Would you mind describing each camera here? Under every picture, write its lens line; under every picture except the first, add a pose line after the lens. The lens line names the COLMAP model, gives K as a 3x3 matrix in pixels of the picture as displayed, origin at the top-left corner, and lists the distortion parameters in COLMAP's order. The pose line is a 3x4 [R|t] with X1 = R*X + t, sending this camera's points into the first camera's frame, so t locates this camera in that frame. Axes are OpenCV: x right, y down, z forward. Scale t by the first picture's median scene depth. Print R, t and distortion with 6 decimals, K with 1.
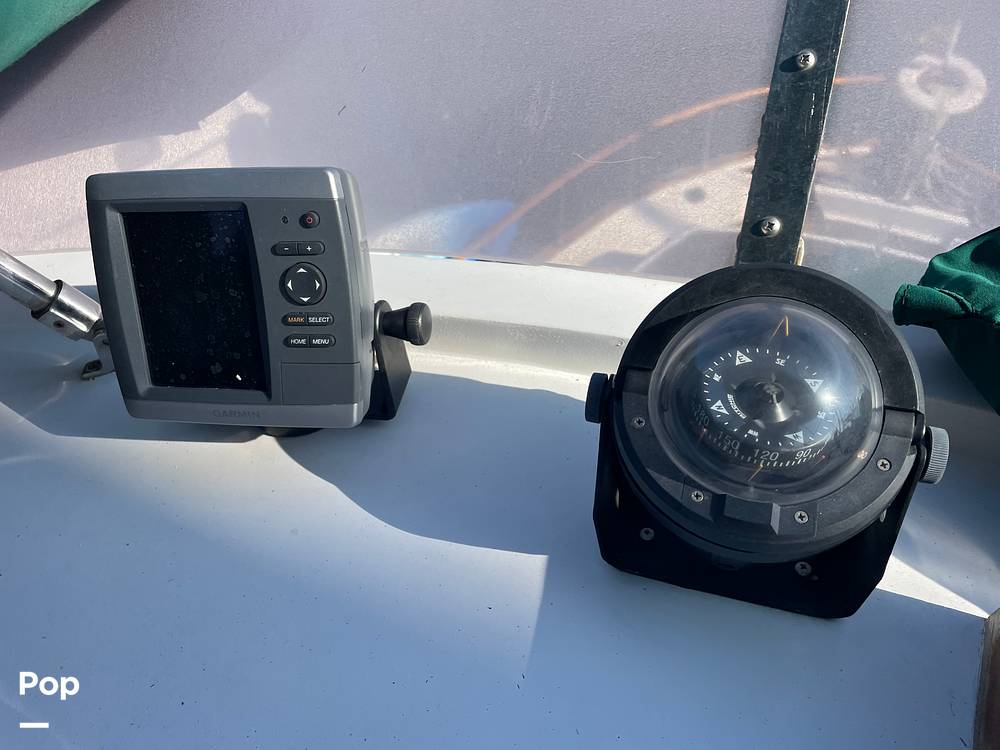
lens RADIAL K [[762.6, 0, 500.0], [0, 762.6, 375.0], [0, 0, 1]] dist [0.010665, 0.001662]
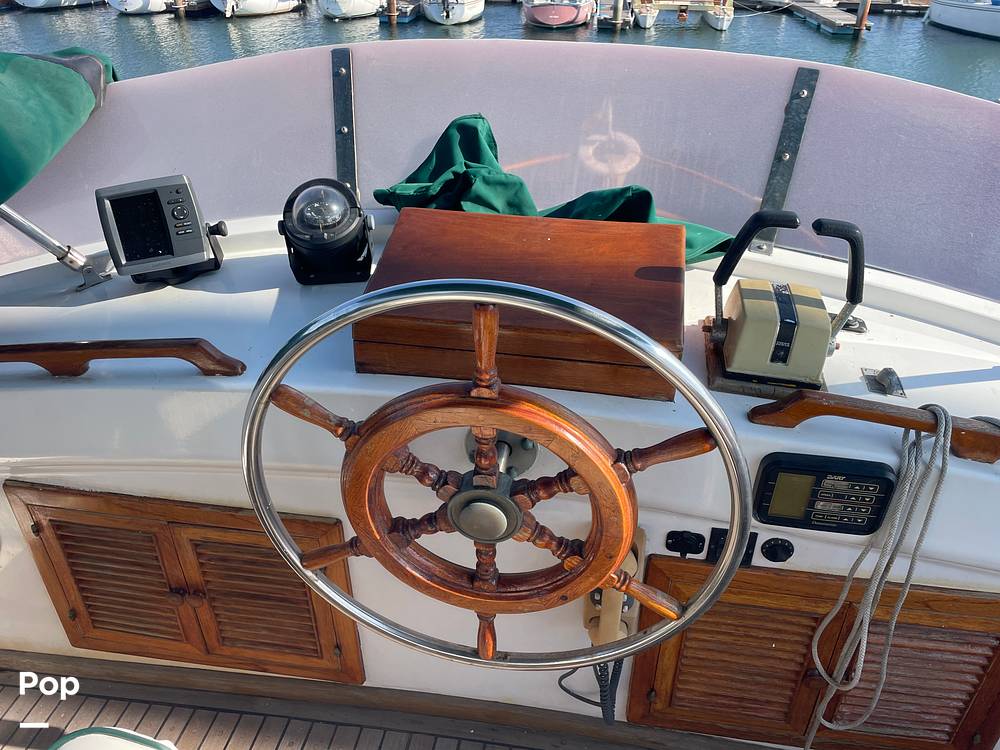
lens RADIAL K [[761.5, 0, 500.0], [0, 761.5, 375.0], [0, 0, 1]] dist [0.128133, -0.178652]
pose [[0.950521, -0.191666, 0.244486, 0.075128], [0.223018, 0.968868, -0.107511, 1.074341], [-0.216269, 0.156716, 0.963674, -2.072564]]
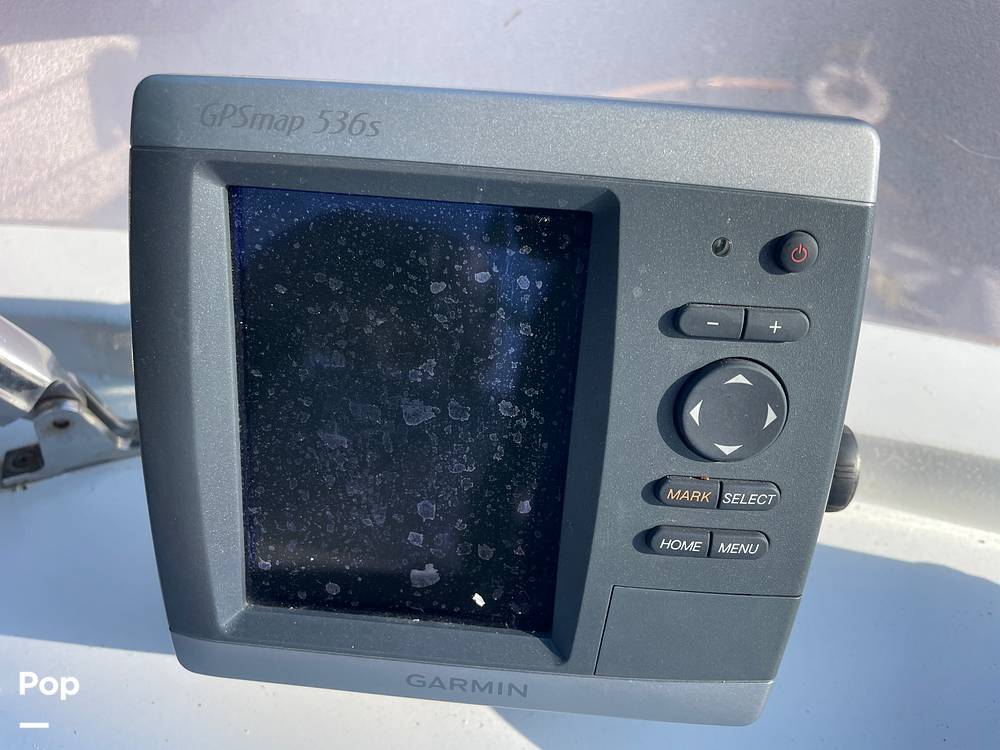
lens RADIAL K [[761.5, 0, 500.0], [0, 761.5, 375.0], [0, 0, 1]] dist [0.128133, -0.178652]
pose [[0.986779, 0.045098, 0.155671, -0.406426], [-0.048955, 0.998579, 0.021034, -0.130967], [-0.154502, -0.028377, 0.987585, 0.588904]]
